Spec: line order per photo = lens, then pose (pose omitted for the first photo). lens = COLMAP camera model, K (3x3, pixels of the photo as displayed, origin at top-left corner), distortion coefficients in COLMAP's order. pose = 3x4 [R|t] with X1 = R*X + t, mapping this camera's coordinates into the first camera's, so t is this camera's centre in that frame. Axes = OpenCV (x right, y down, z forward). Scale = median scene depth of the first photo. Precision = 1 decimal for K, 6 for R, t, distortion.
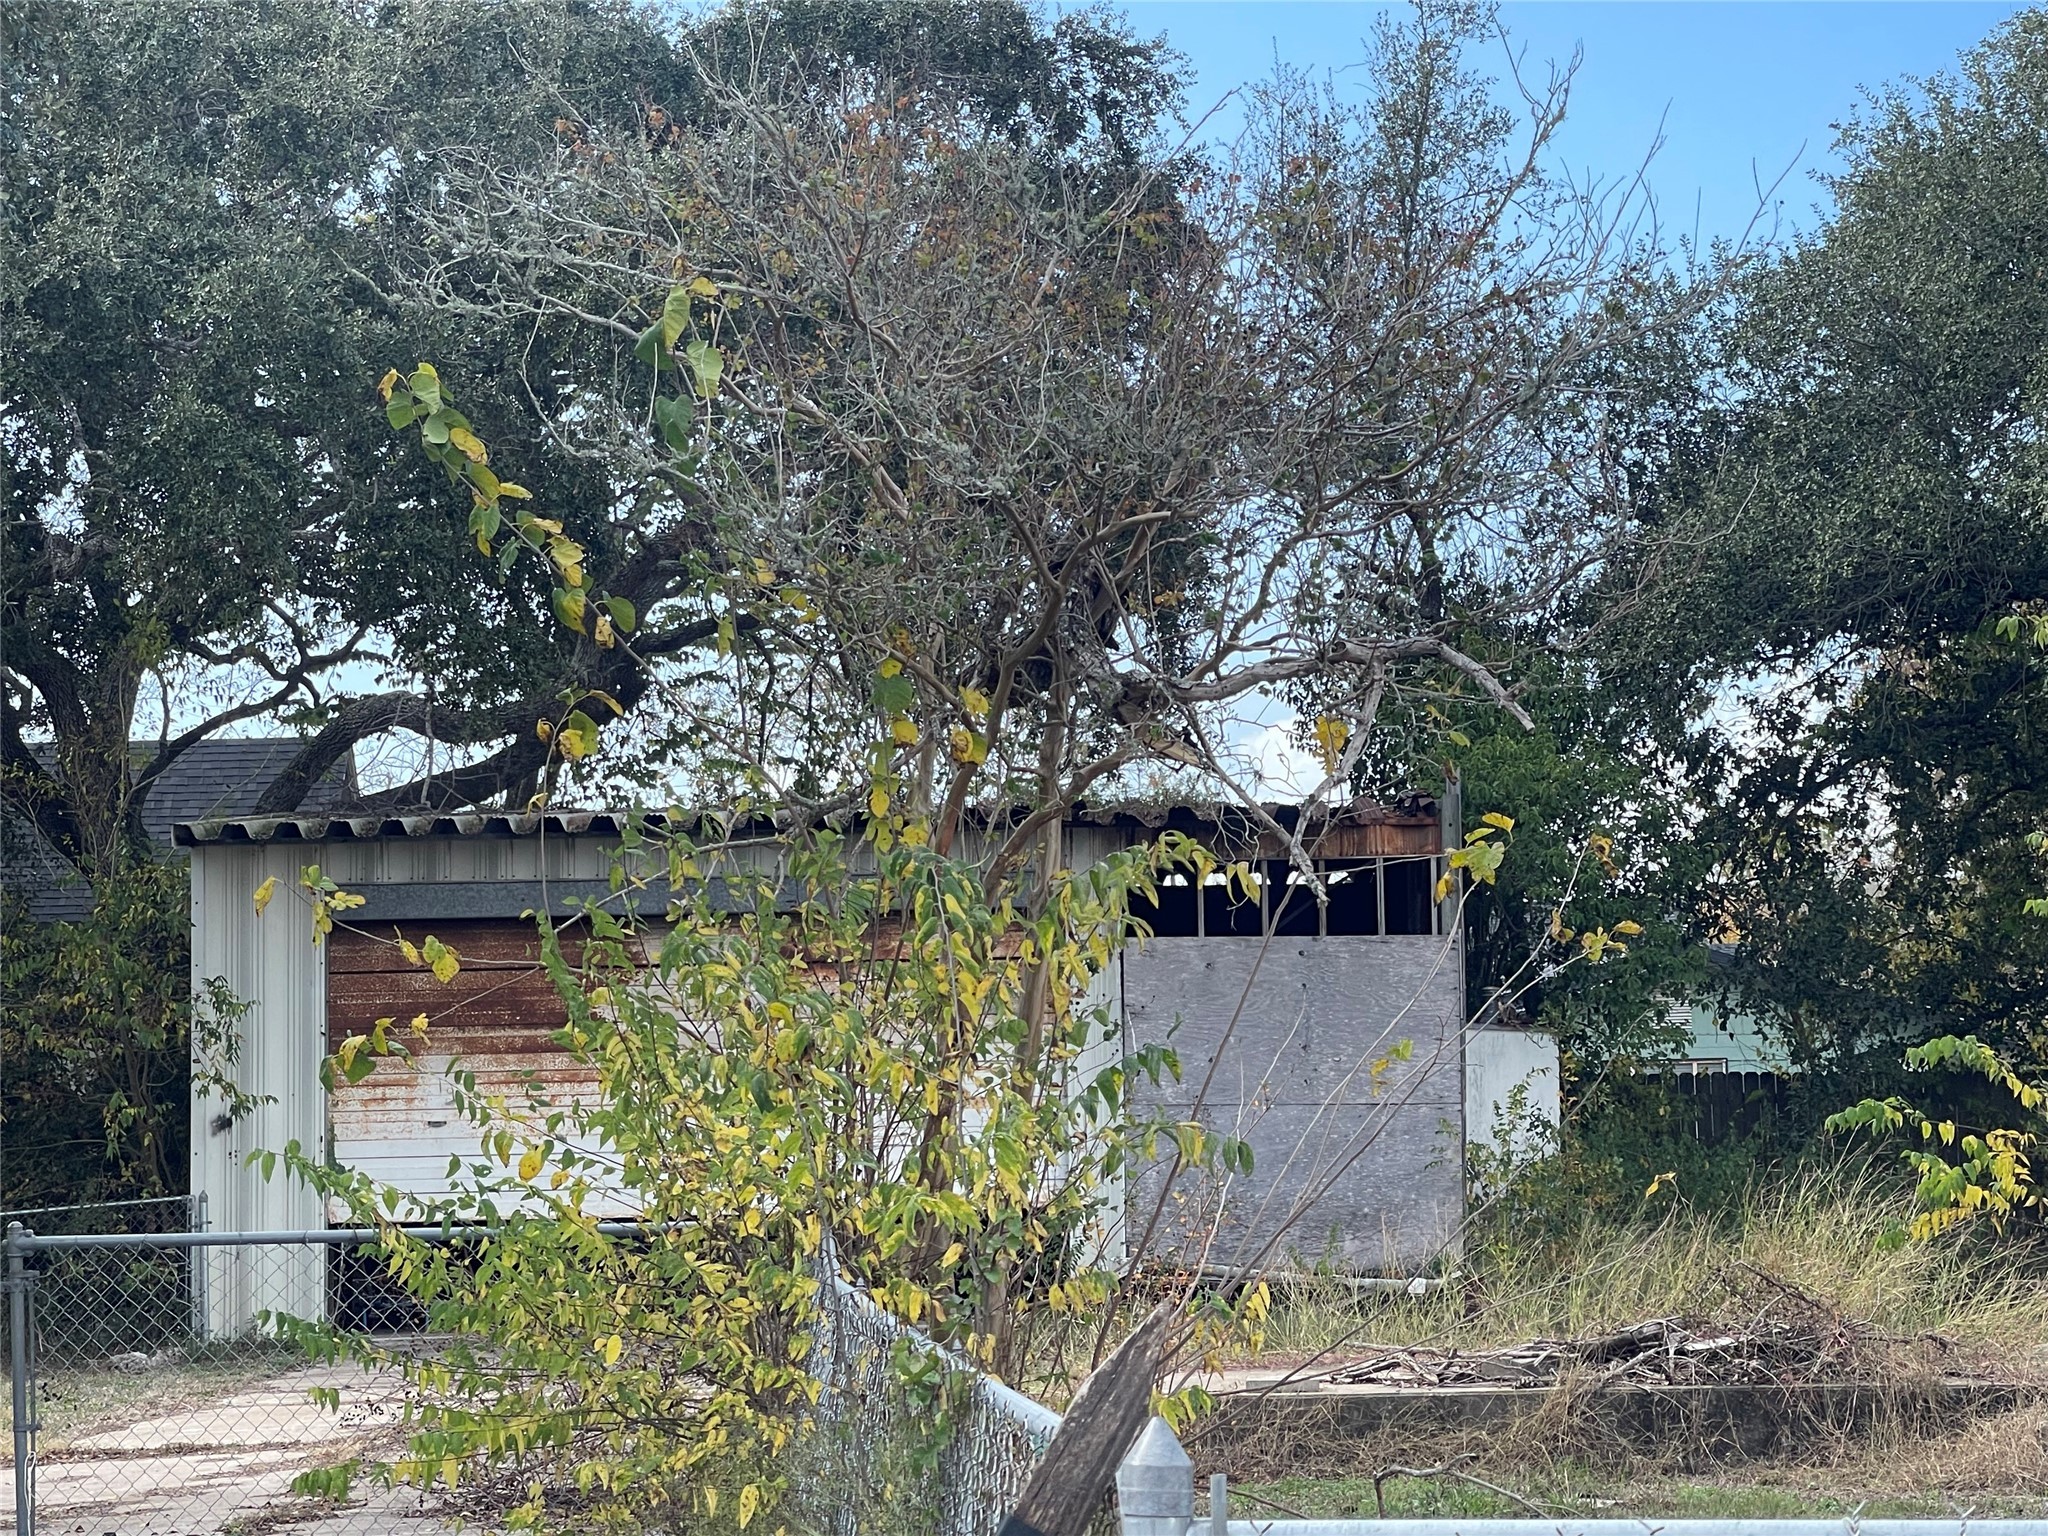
lens RADIAL K [[4736.0, 0, 1018.8], [0, 4736.0, 762.6], [0, 0, 1]] dist [0.223010, 0.000000]
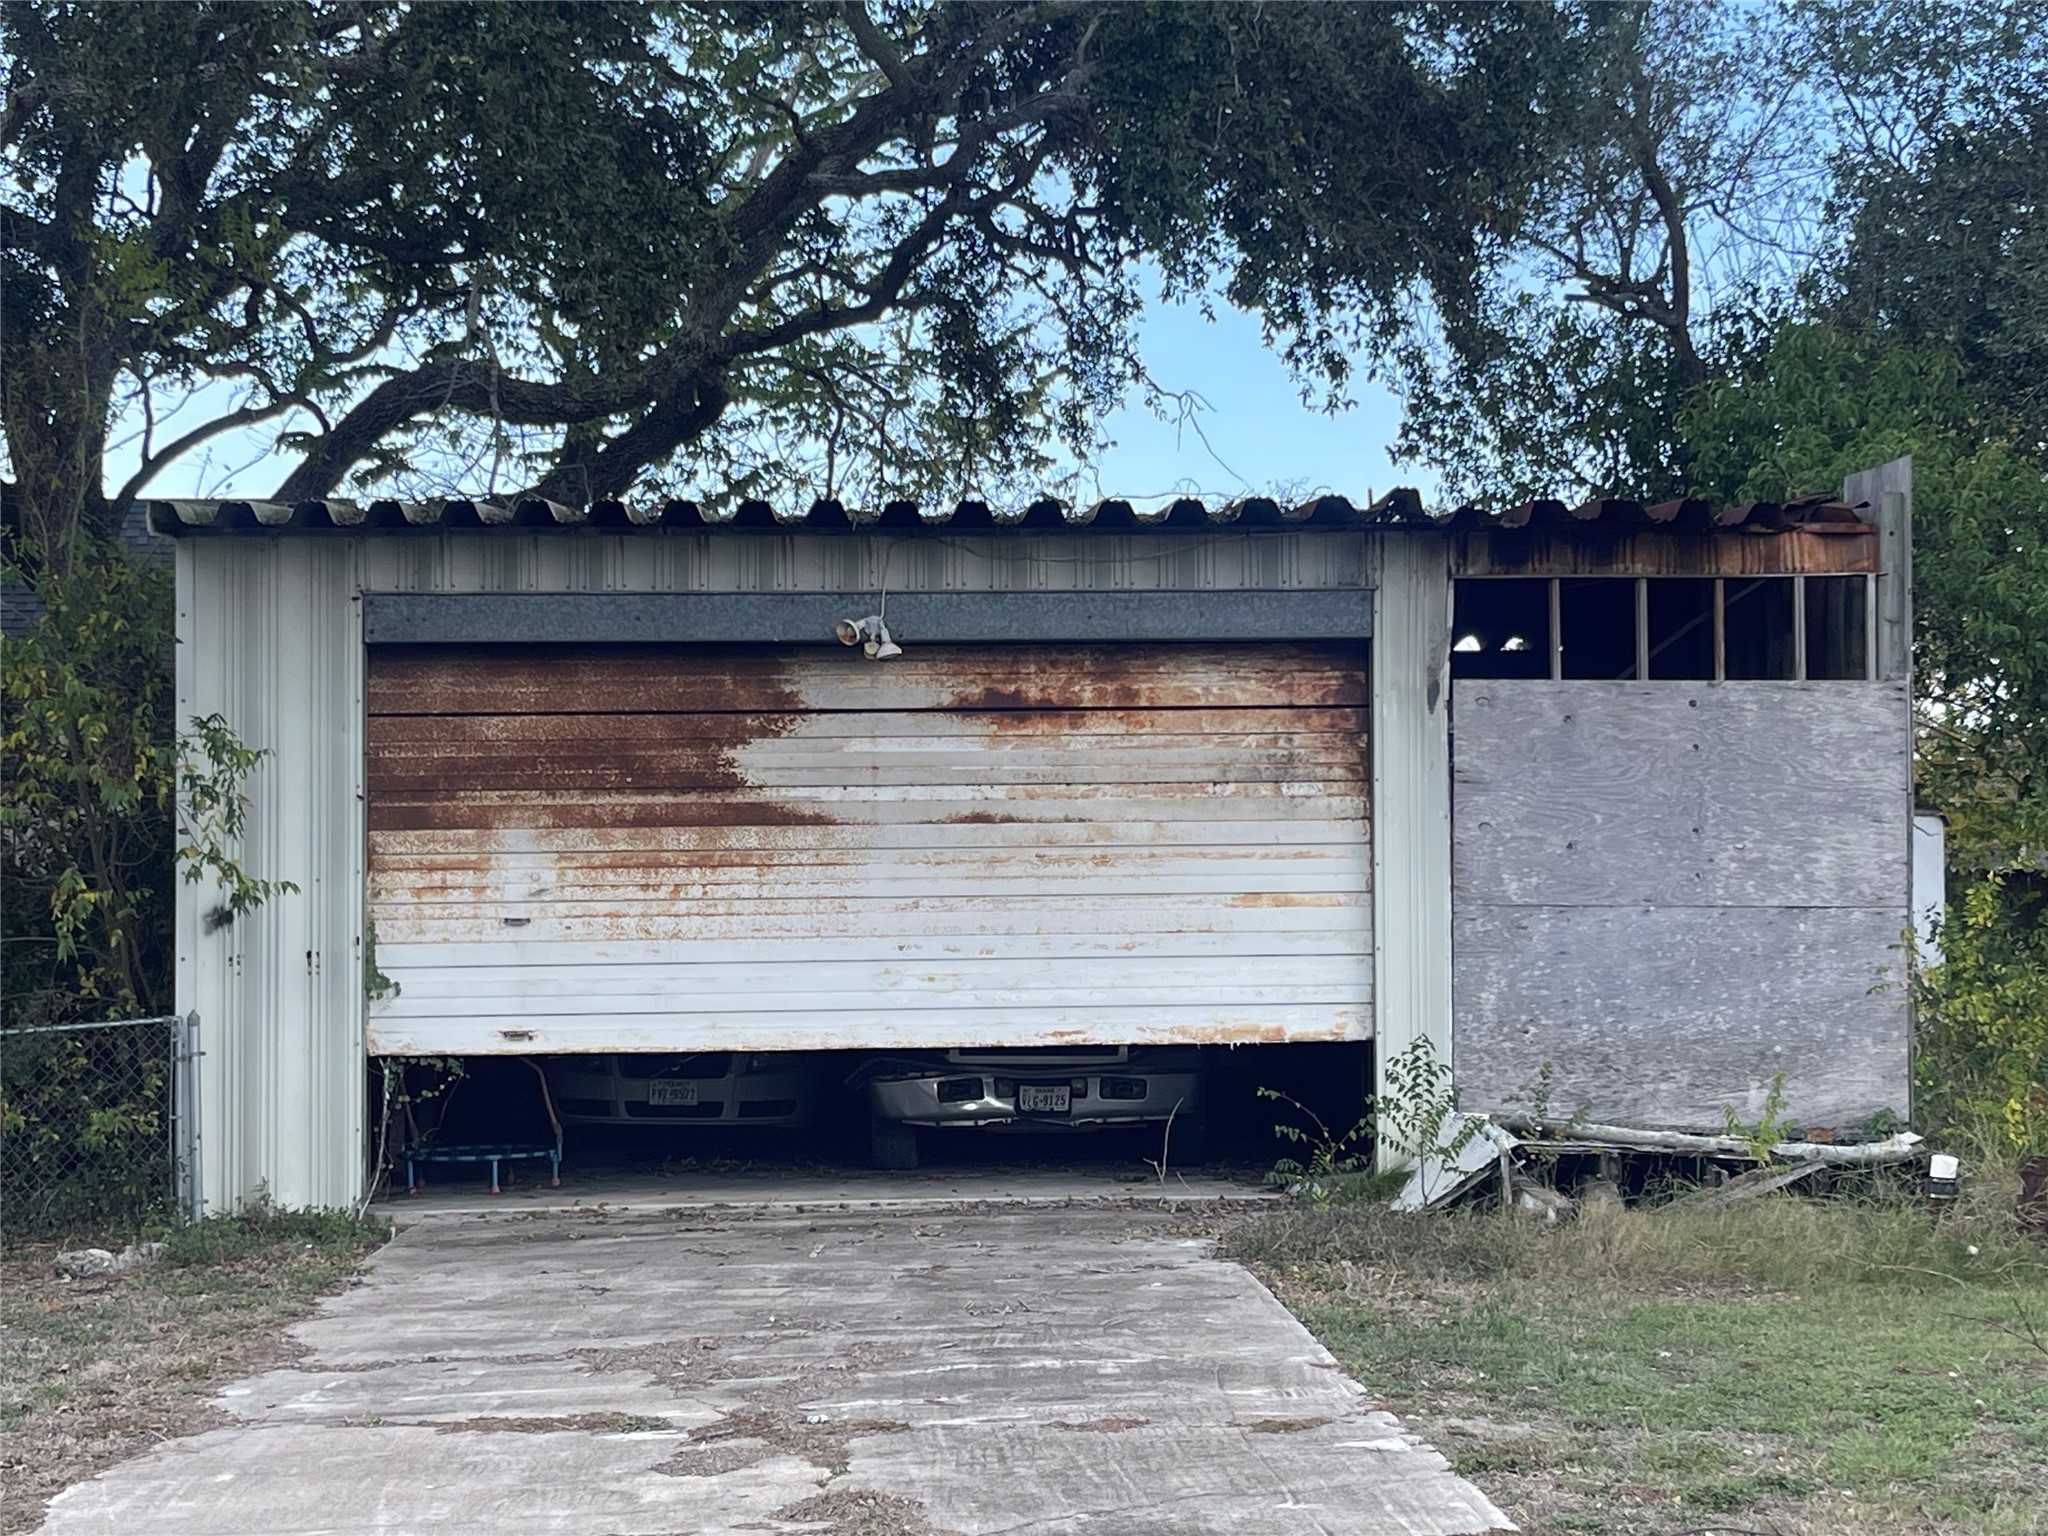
lens RADIAL K [[3256.1, 0, 1032.7], [0, 3256.1, 776.1], [0, 0, 1]] dist [0.056416, 0.000000]
pose [[0.996525, 0.010851, 0.082580, -0.084962], [-0.013936, 0.999223, 0.036873, 0.033931], [-0.082115, -0.037895, 0.995902, 0.495336]]
